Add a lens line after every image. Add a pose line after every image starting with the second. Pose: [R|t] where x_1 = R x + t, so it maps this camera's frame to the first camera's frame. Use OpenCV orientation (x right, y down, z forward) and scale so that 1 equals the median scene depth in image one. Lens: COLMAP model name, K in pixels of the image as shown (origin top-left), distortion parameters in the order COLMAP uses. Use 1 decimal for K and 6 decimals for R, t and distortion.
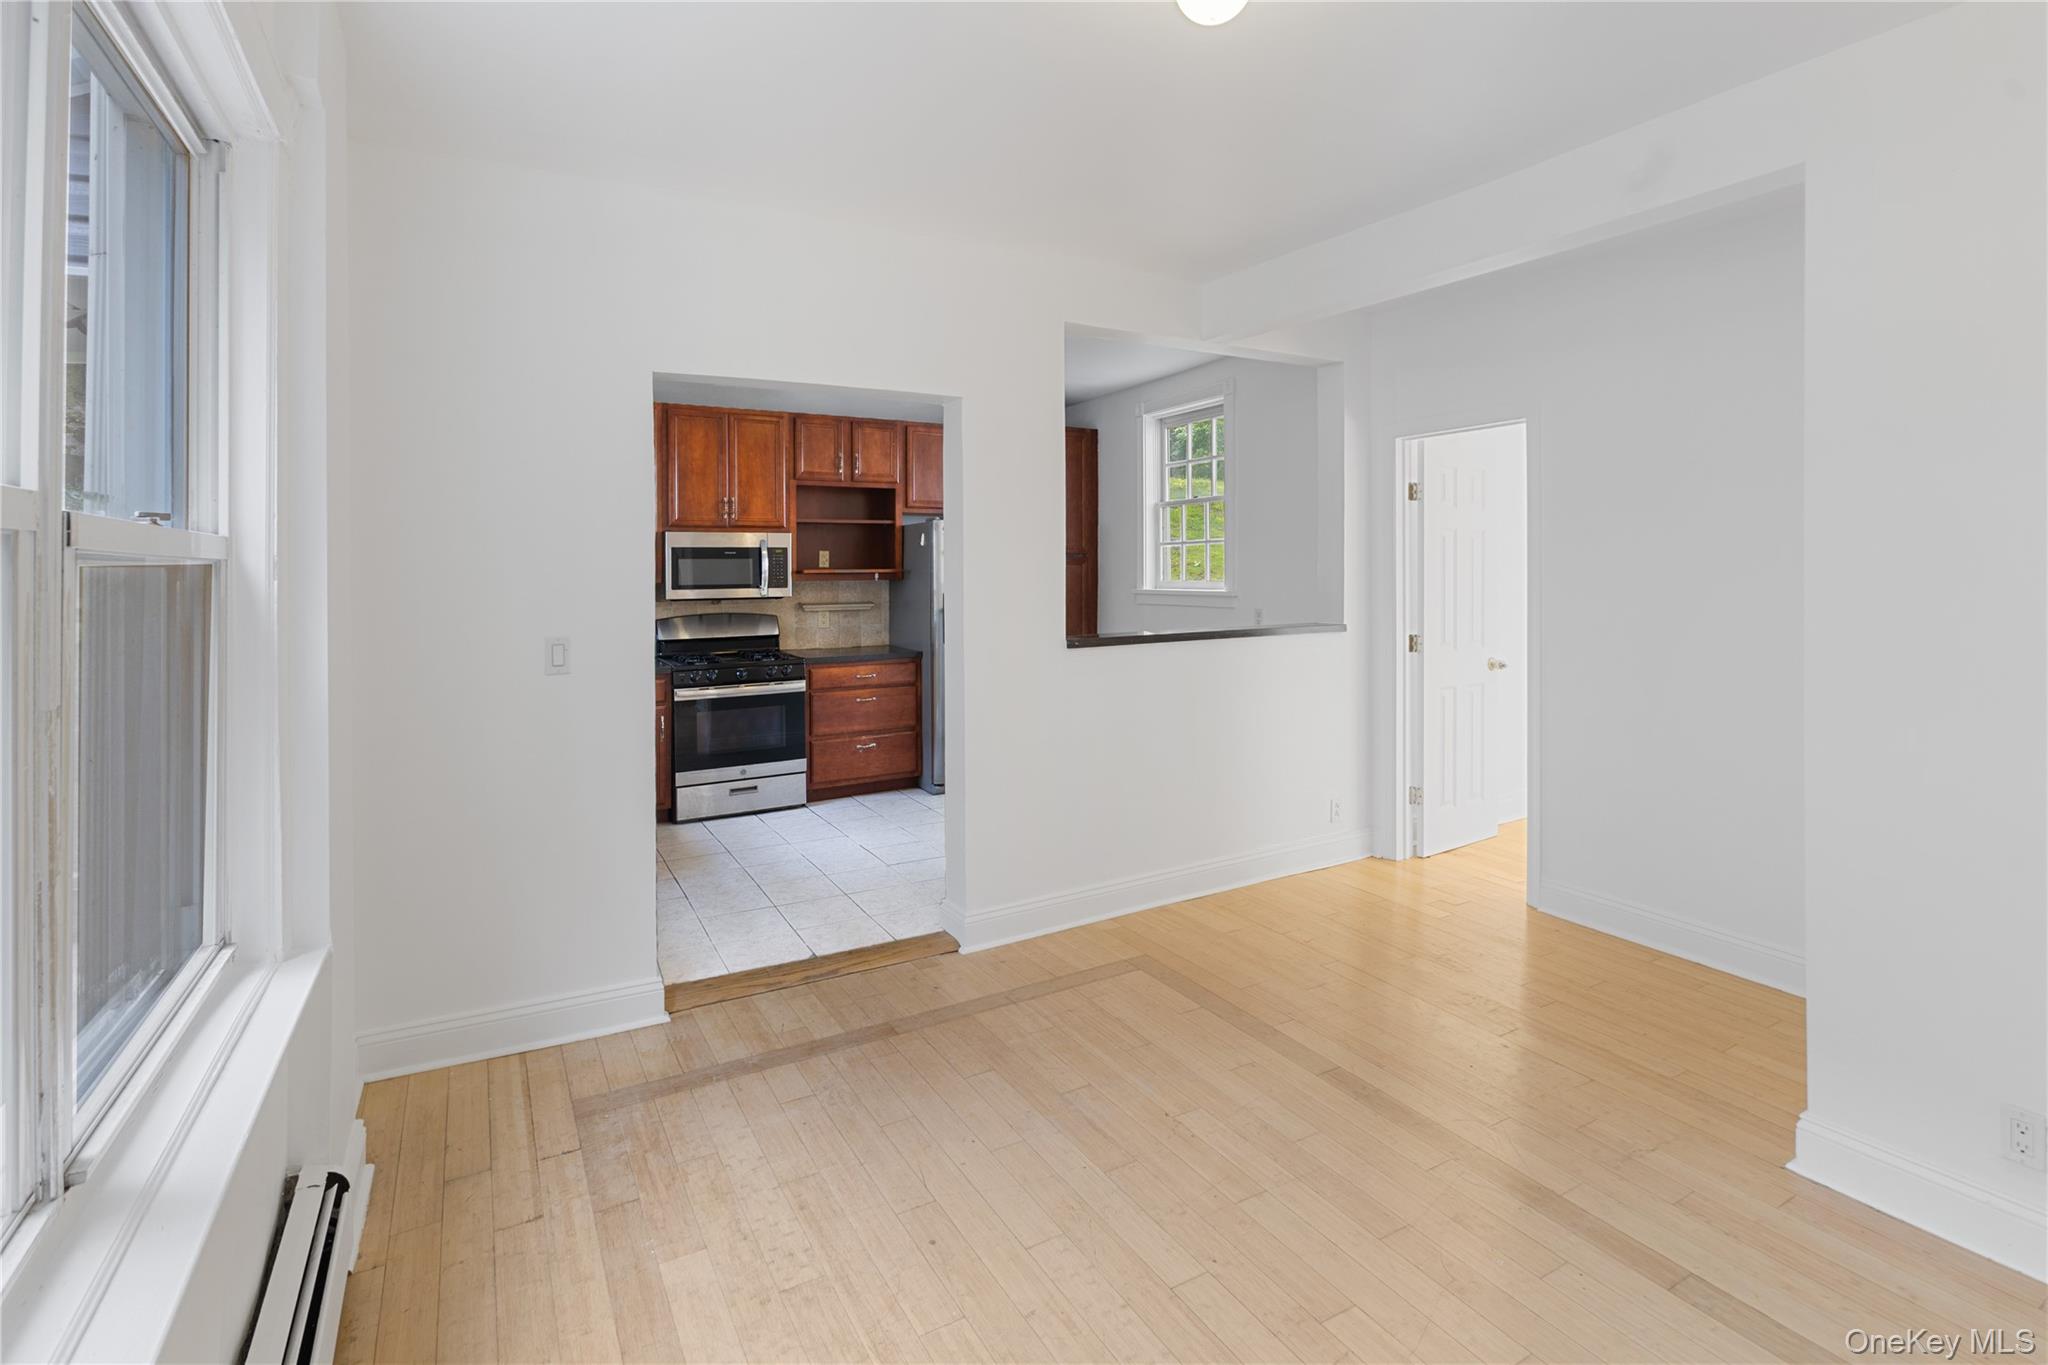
lens RADIAL K [[967.6, 0, 1034.8], [0, 967.6, 570.8], [0, 0, 1]] dist [-0.001497, -0.000137]
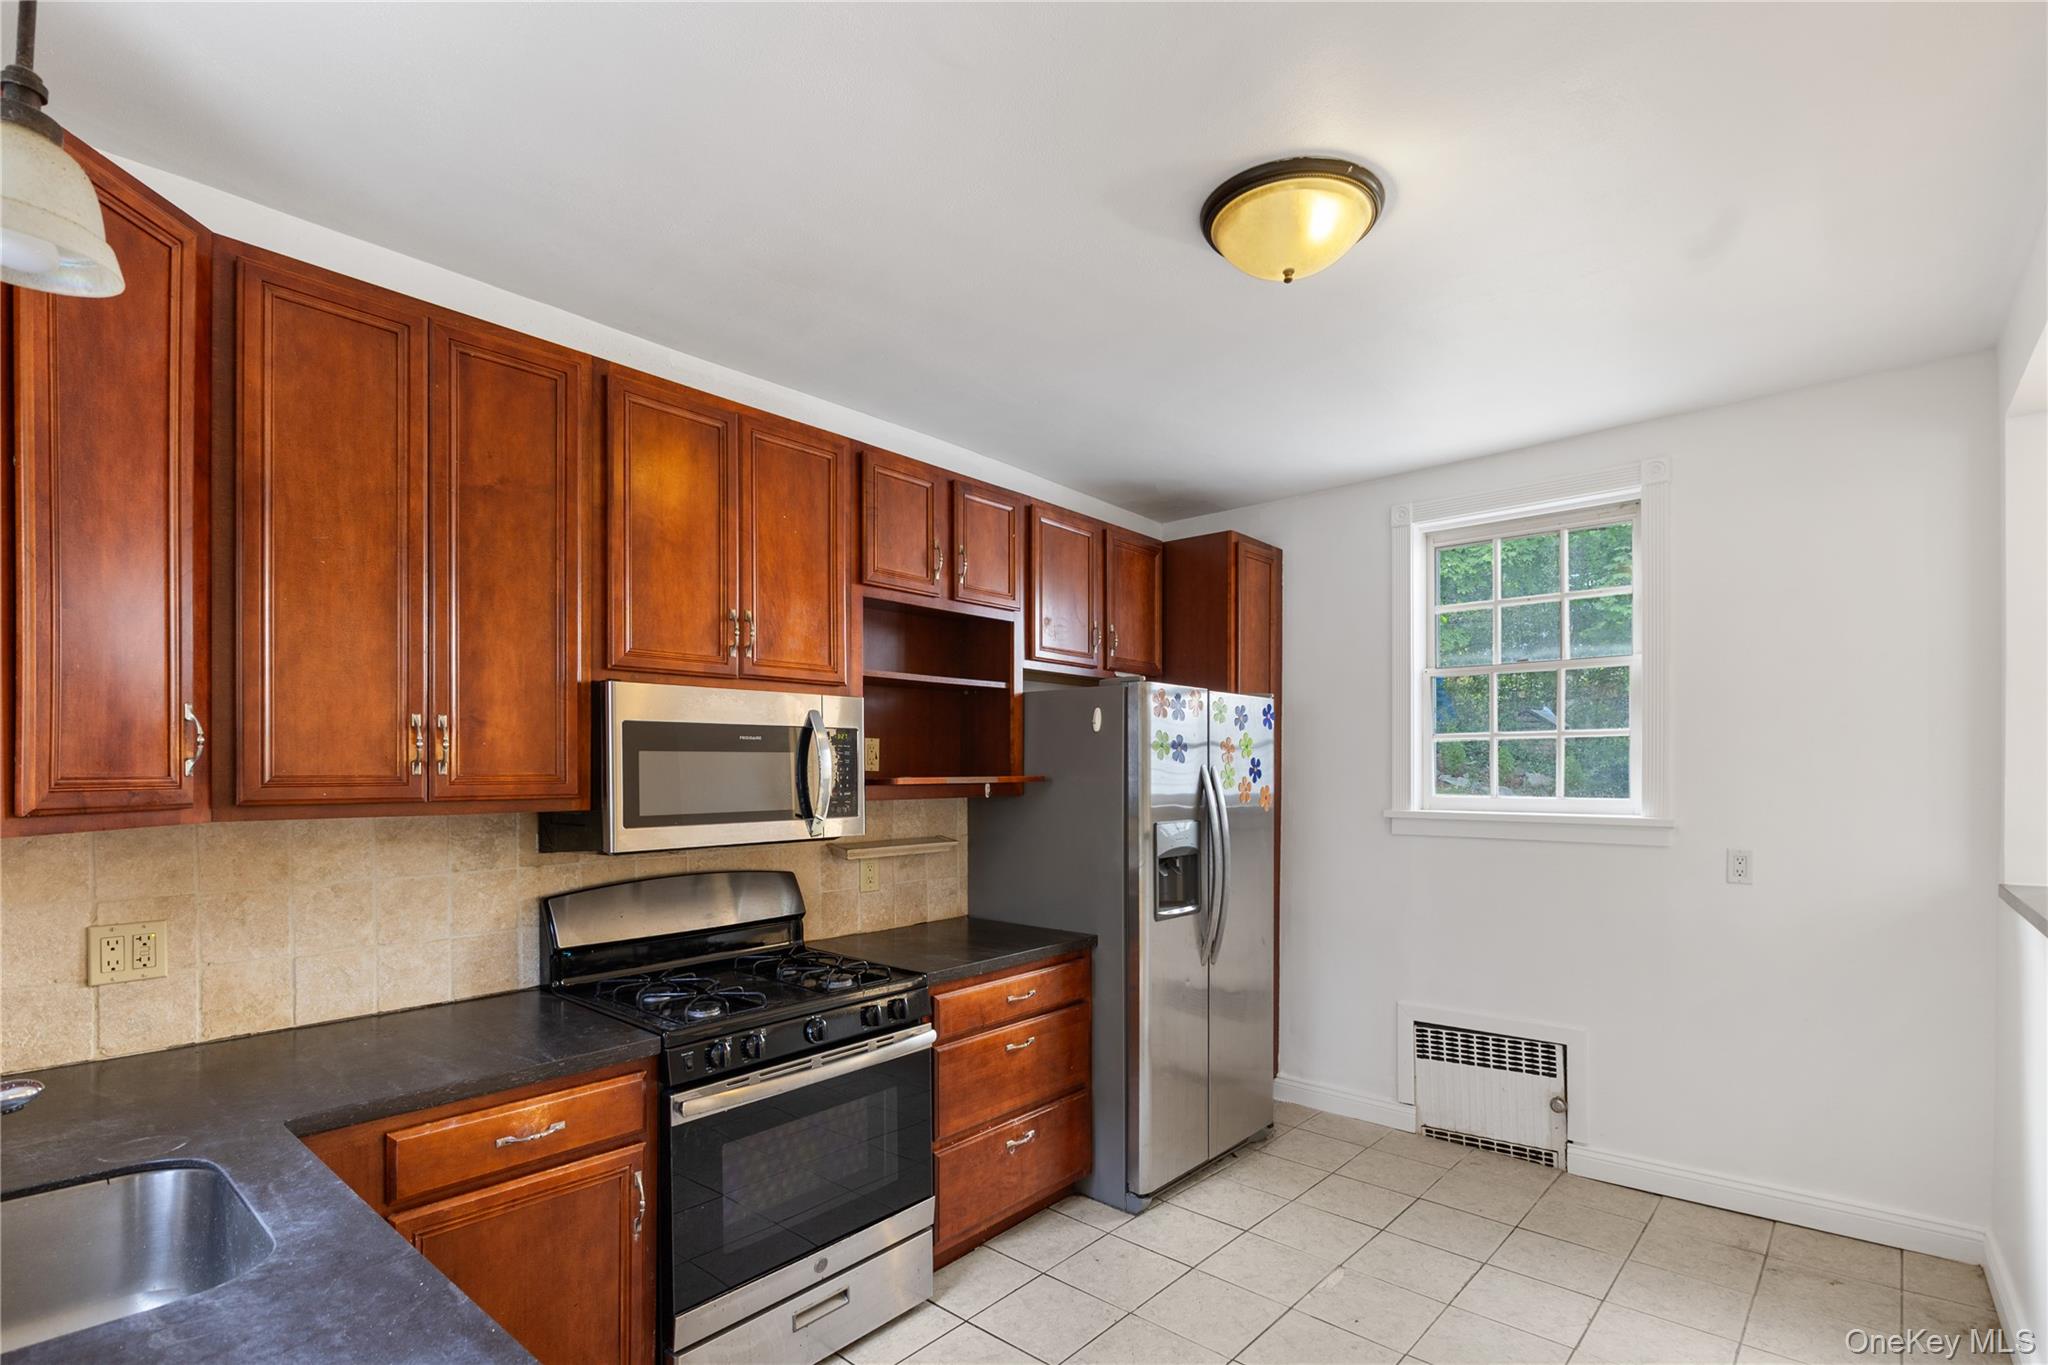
lens RADIAL K [[967.6, 0, 1048.3], [0, 967.6, 767.3], [0, 0, 1]] dist [-0.001497, -0.000137]
pose [[0.939719, 0.005248, 0.341908, -0.328825], [-0.003712, 0.999980, -0.005147, -0.003582], [-0.341928, 0.003568, 0.939719, 0.537535]]
